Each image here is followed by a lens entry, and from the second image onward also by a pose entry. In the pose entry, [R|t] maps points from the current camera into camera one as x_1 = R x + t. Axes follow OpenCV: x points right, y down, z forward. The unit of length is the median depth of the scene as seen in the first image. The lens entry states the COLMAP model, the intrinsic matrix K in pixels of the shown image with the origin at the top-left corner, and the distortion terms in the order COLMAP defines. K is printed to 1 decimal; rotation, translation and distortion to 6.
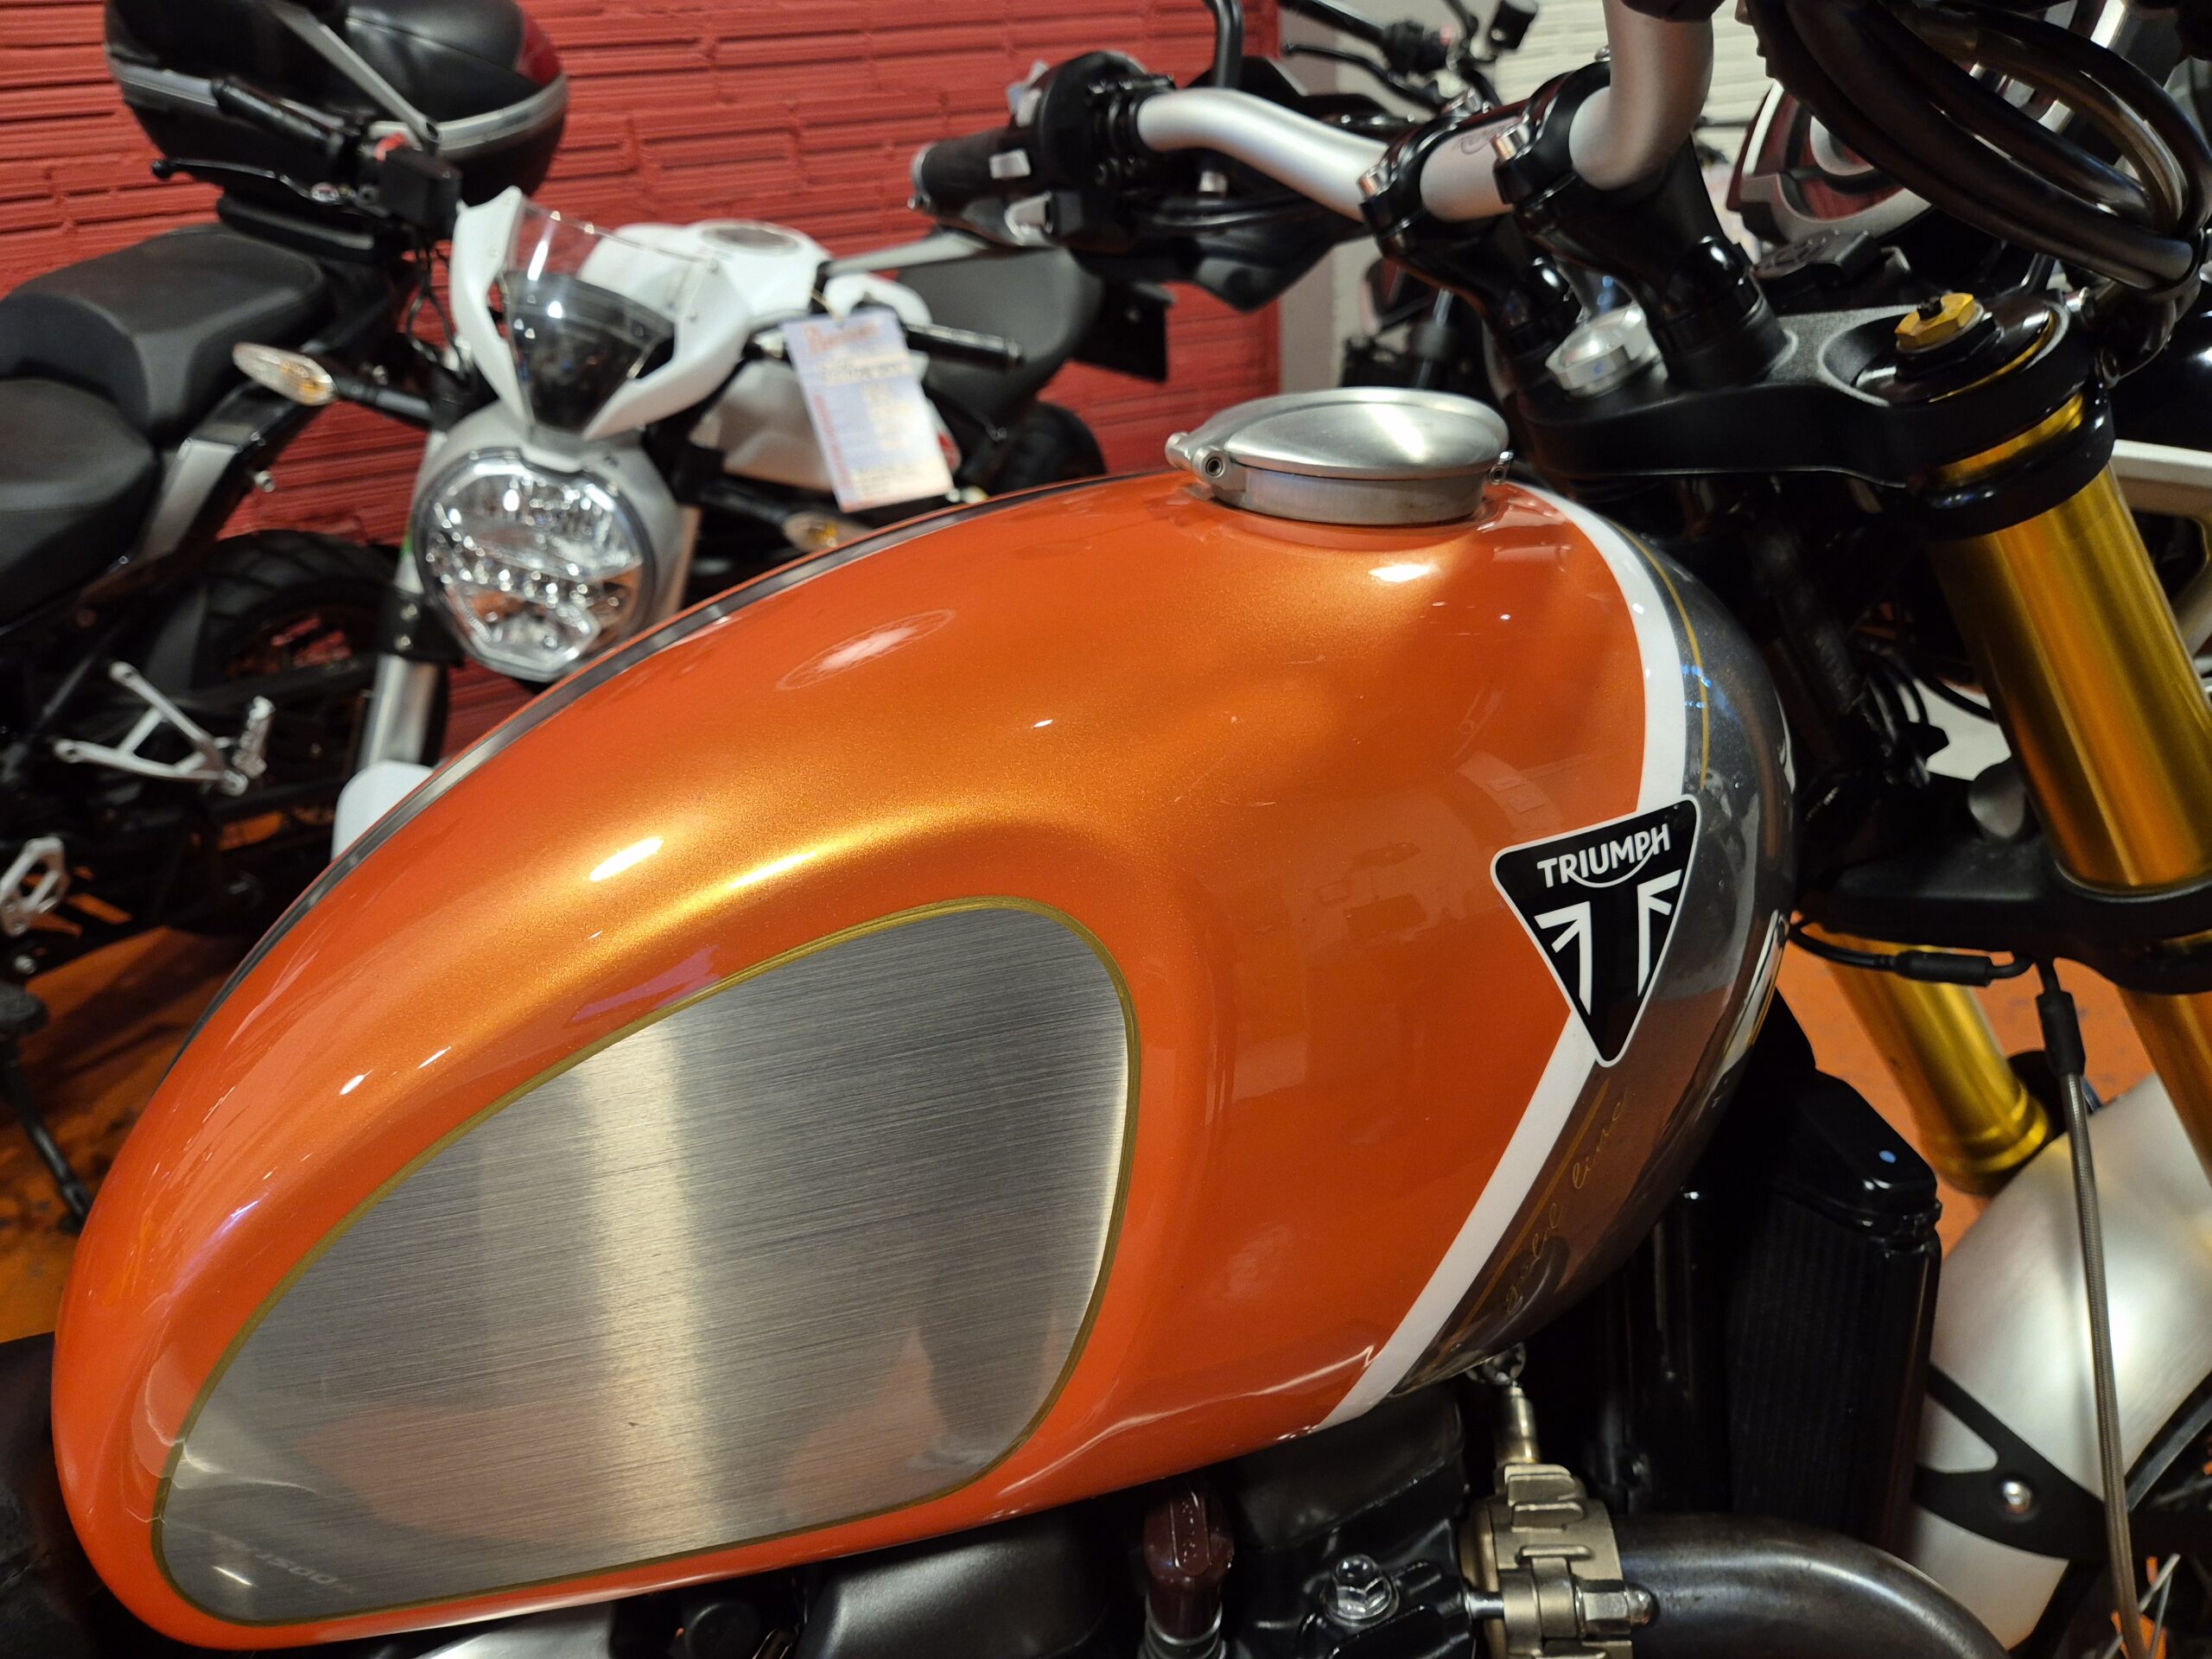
lens RADIAL K [[1487.8, 0, 1100.5], [0, 1487.8, 818.7], [0, 0, 1]] dist [0.064642, -0.053562]
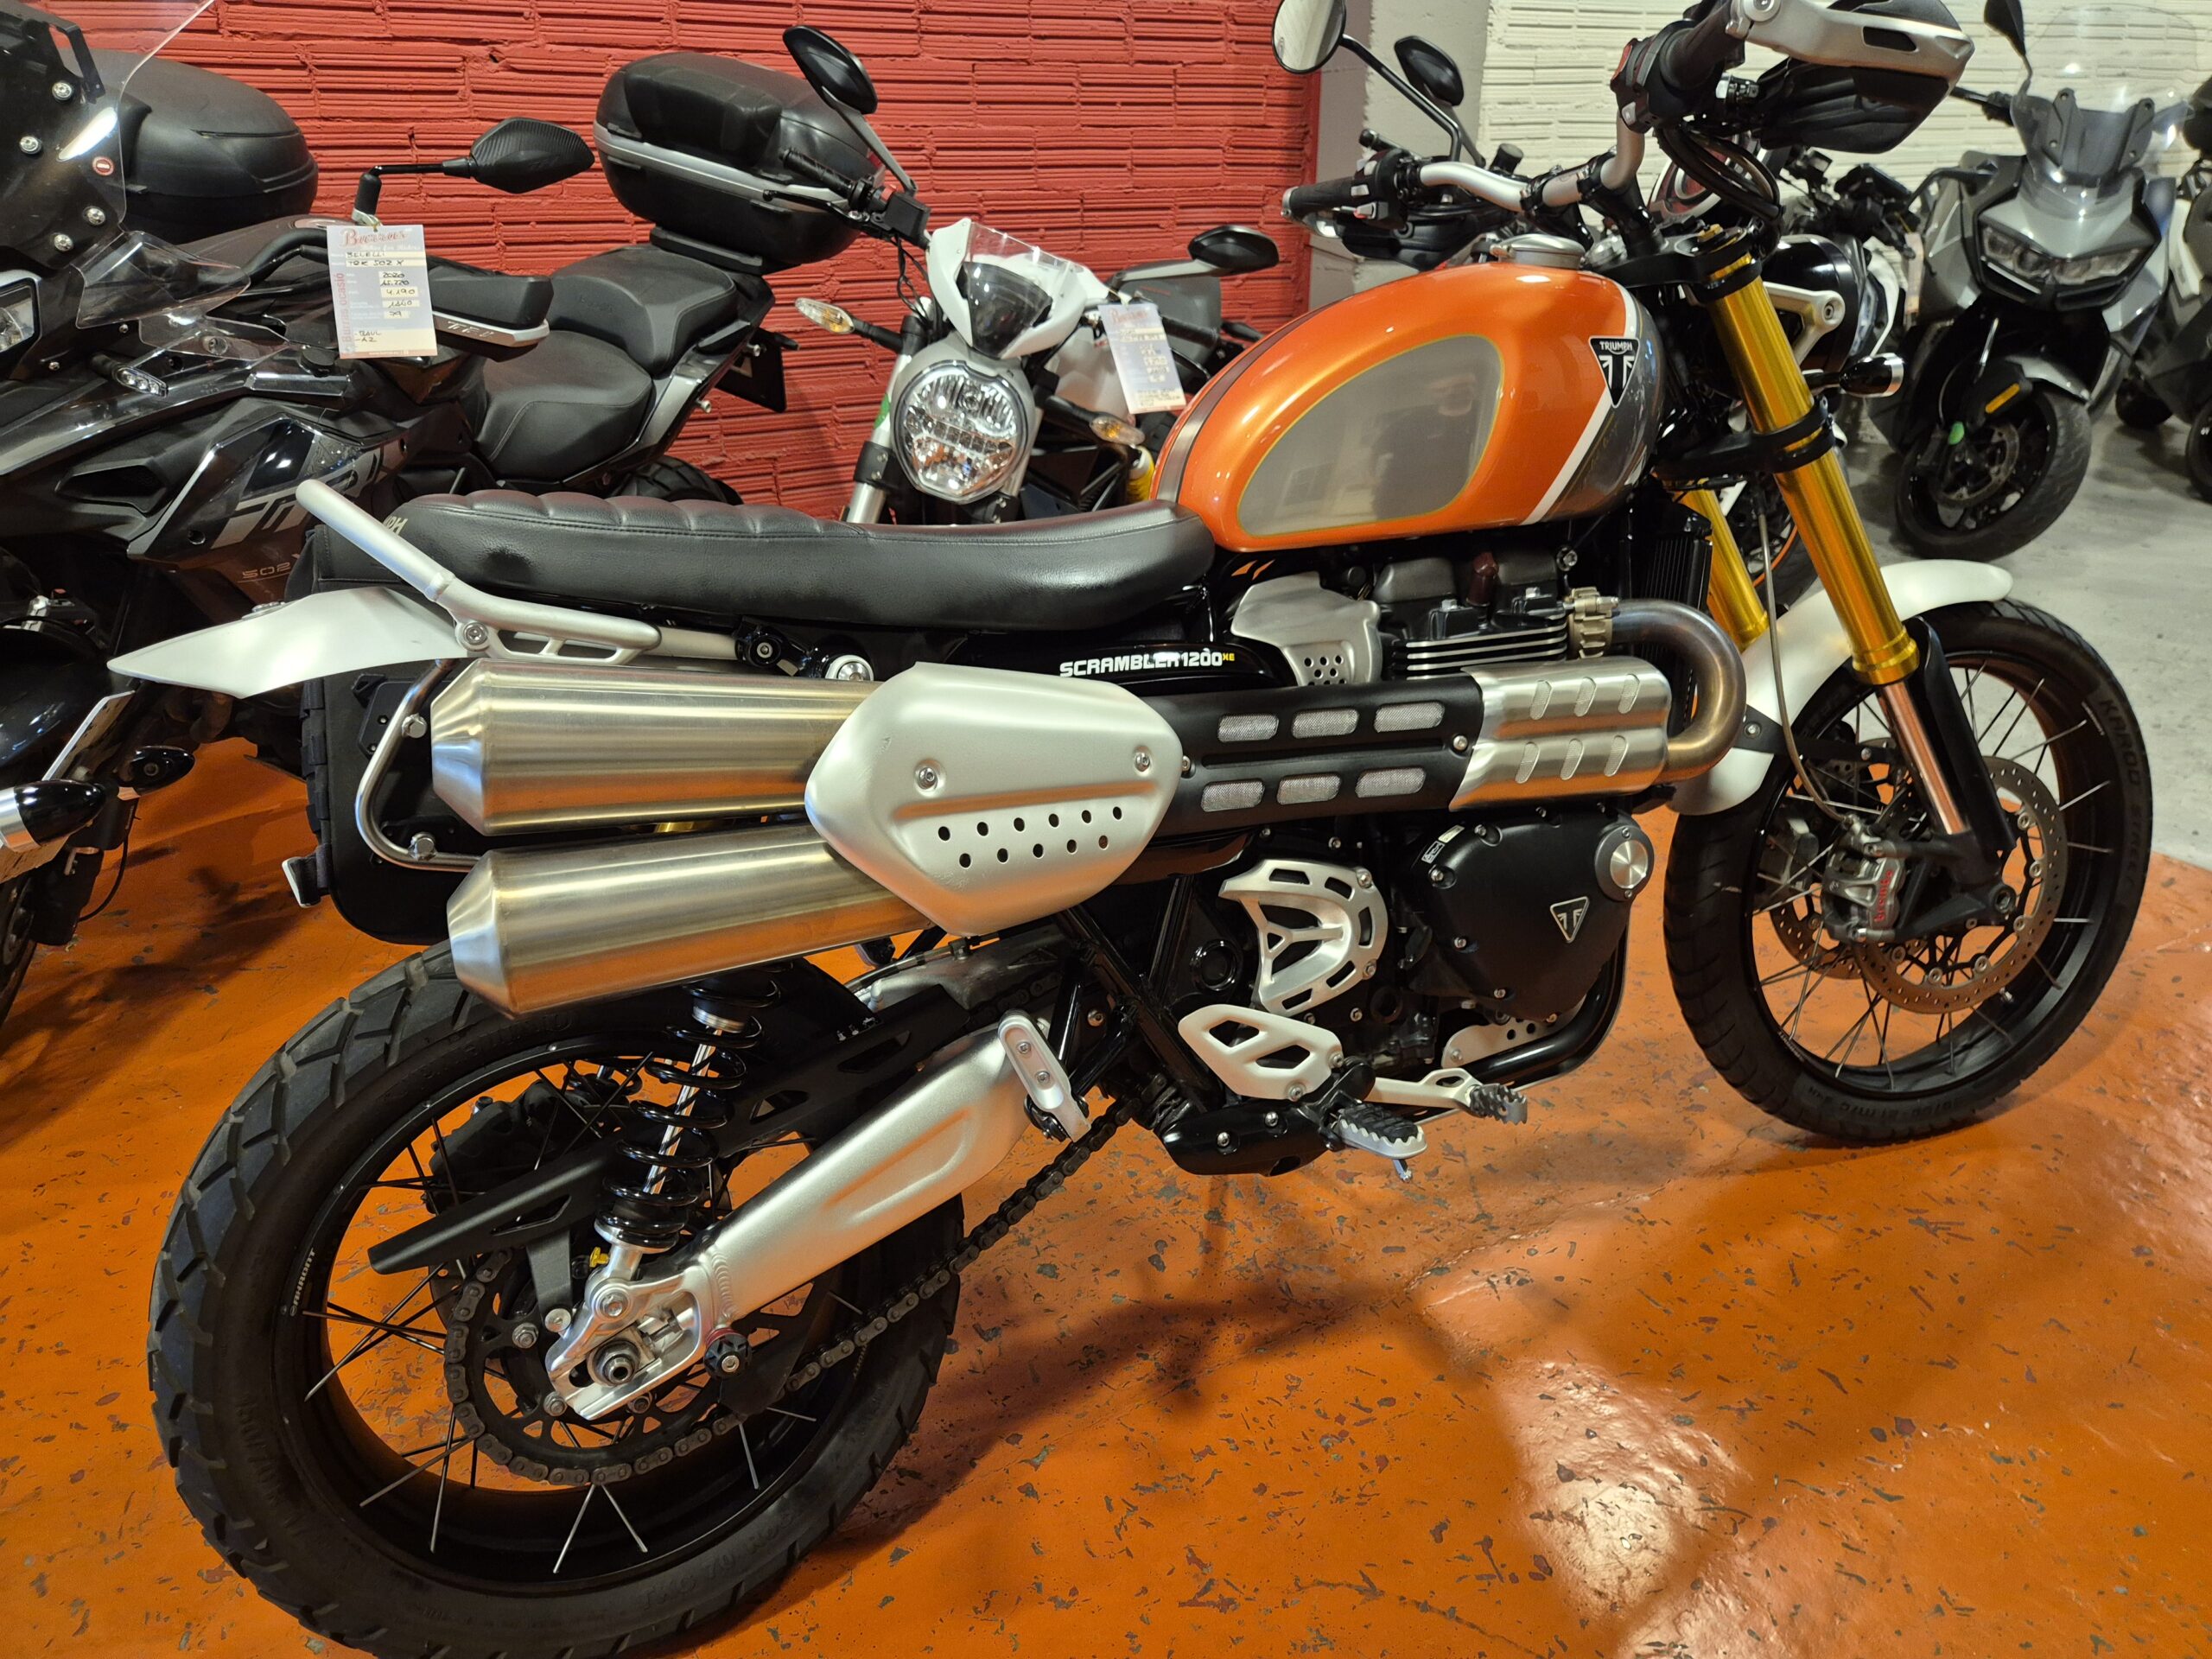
lens RADIAL K [[1487.8, 0, 1098.9], [0, 1487.8, 817.9], [0, 0, 1]] dist [0.064642, -0.053562]
pose [[0.997992, 0.037179, 0.051271, -0.291331], [-0.033137, 0.996437, -0.077558, 0.402642], [-0.053972, 0.075703, 0.995669, -0.685219]]
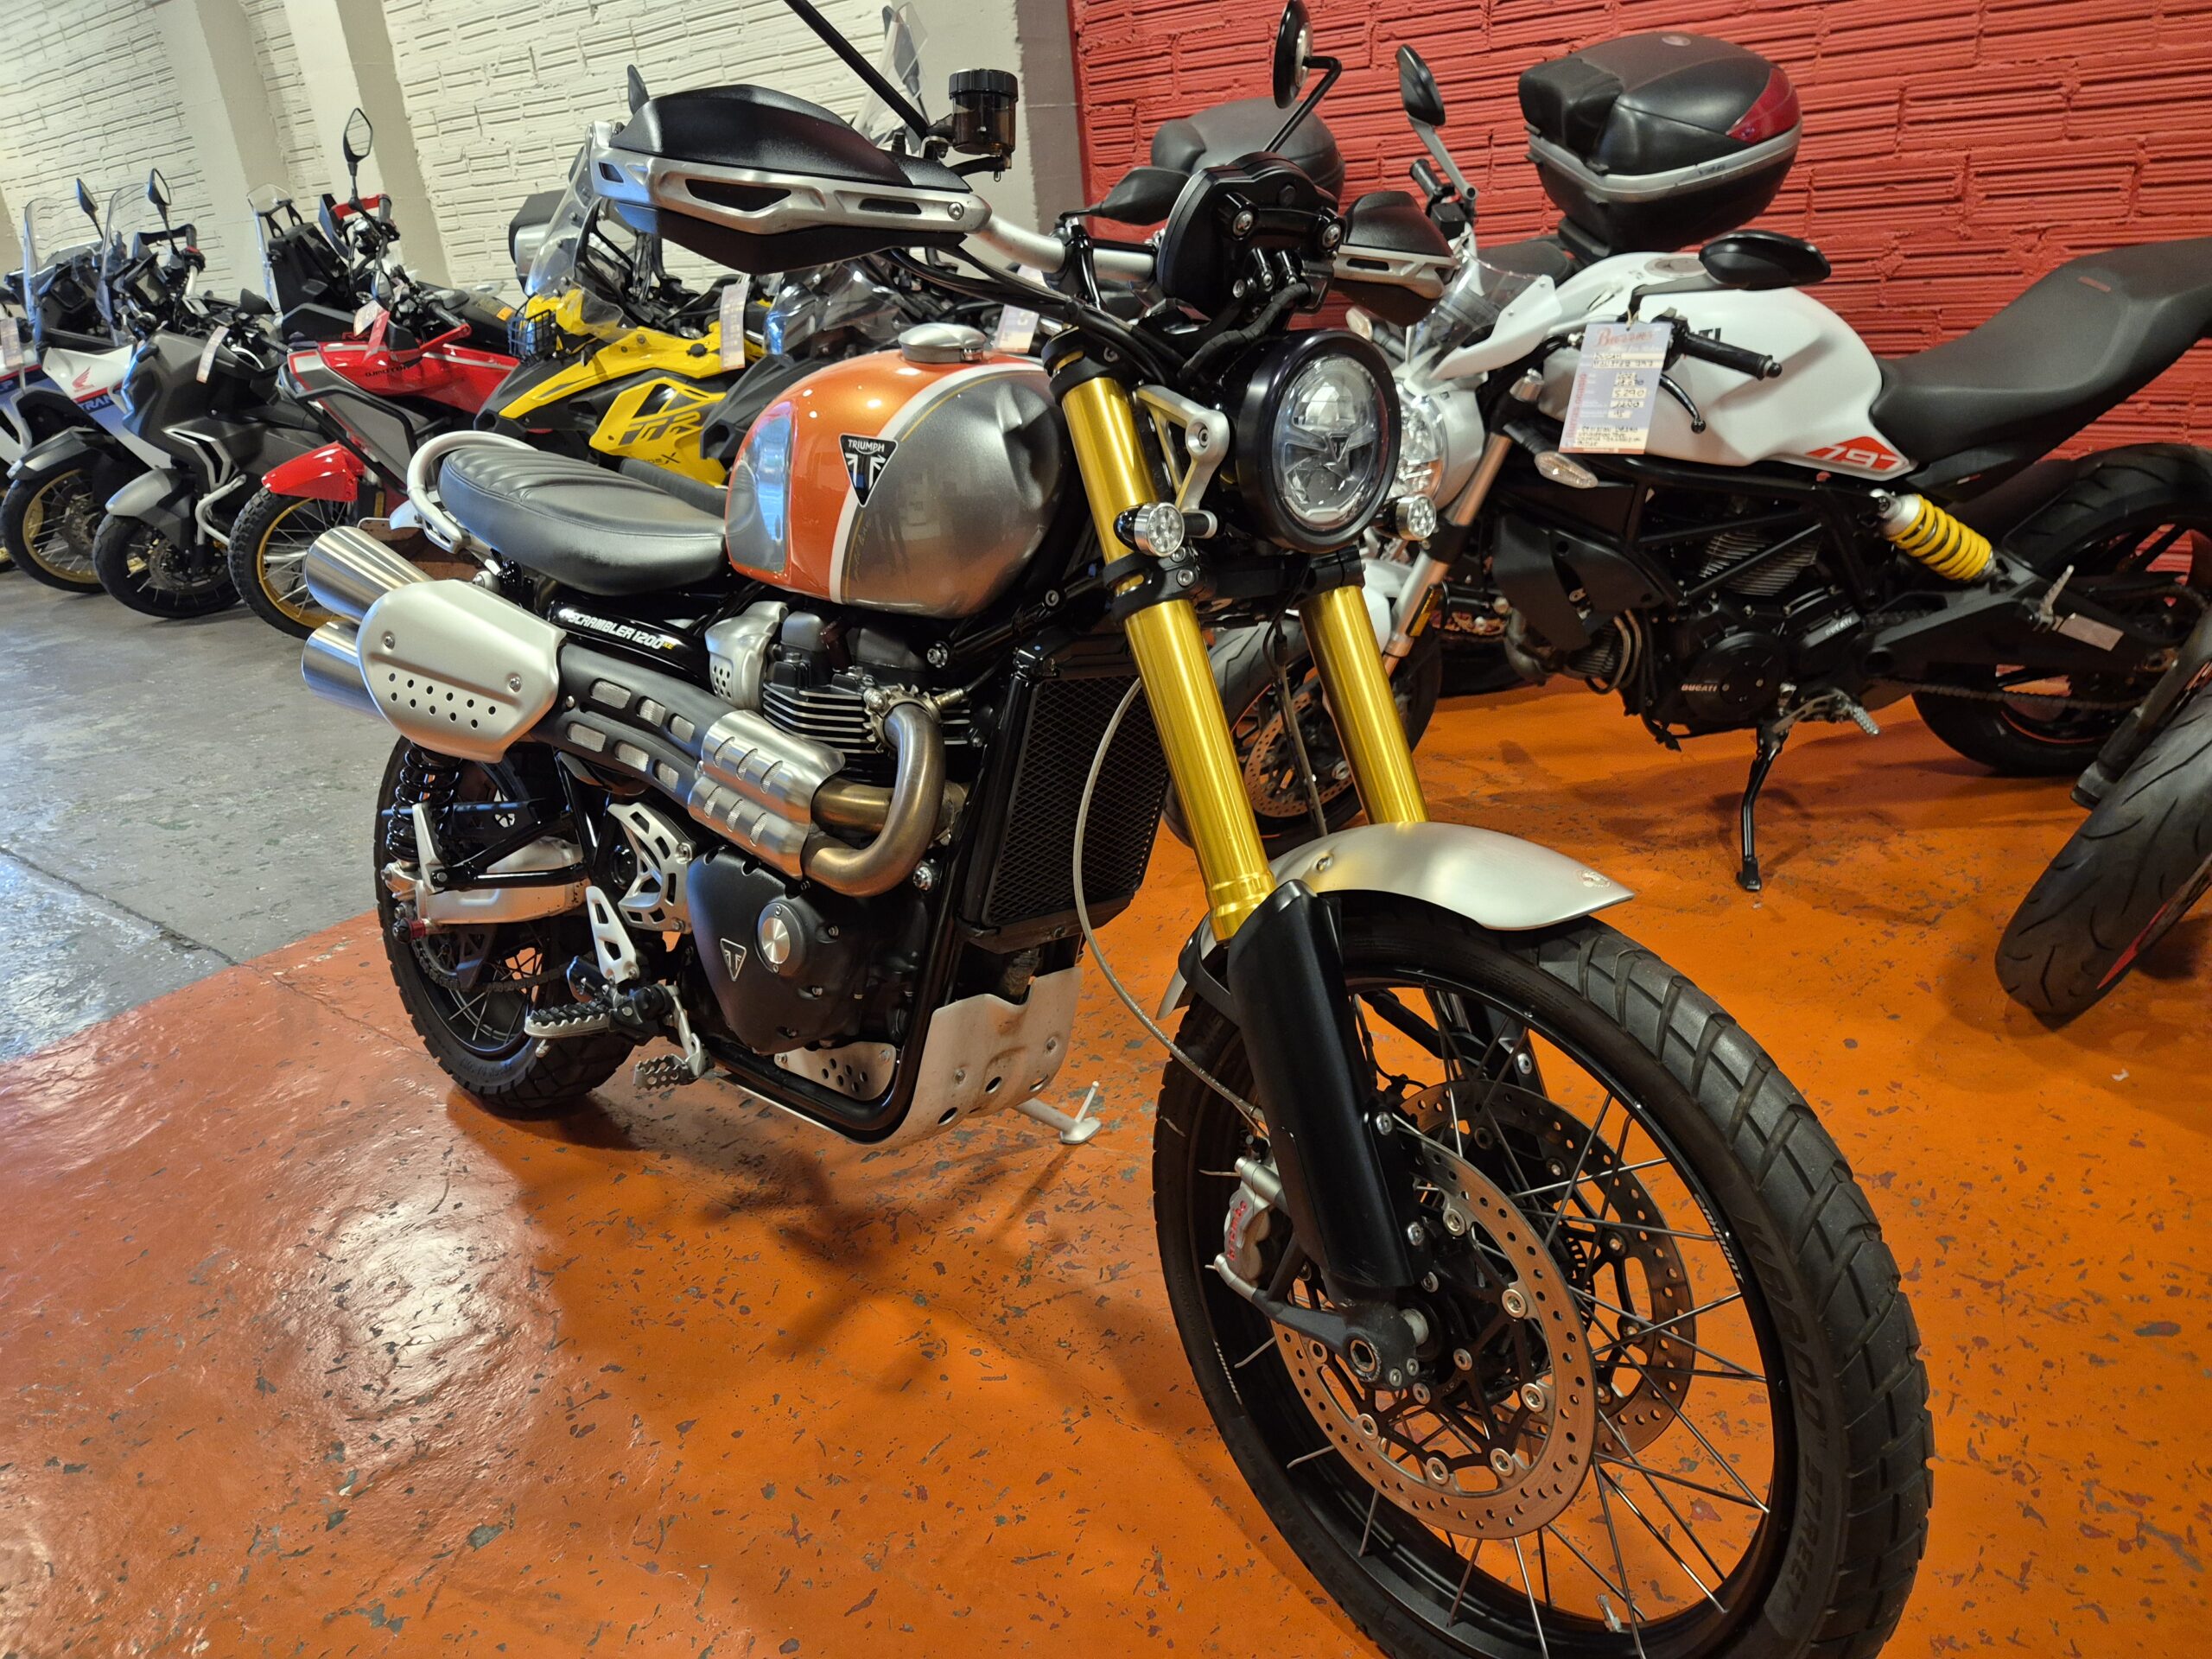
lens RADIAL K [[1487.8, 0, 1092.9], [0, 1487.8, 806.2], [0, 0, 1]] dist [0.064642, -0.053562]
pose [[0.419178, 0.368442, -0.829783, 1.035267], [-0.365761, 0.905037, 0.217086, -0.046207], [0.830968, 0.212504, 0.514134, -0.069365]]
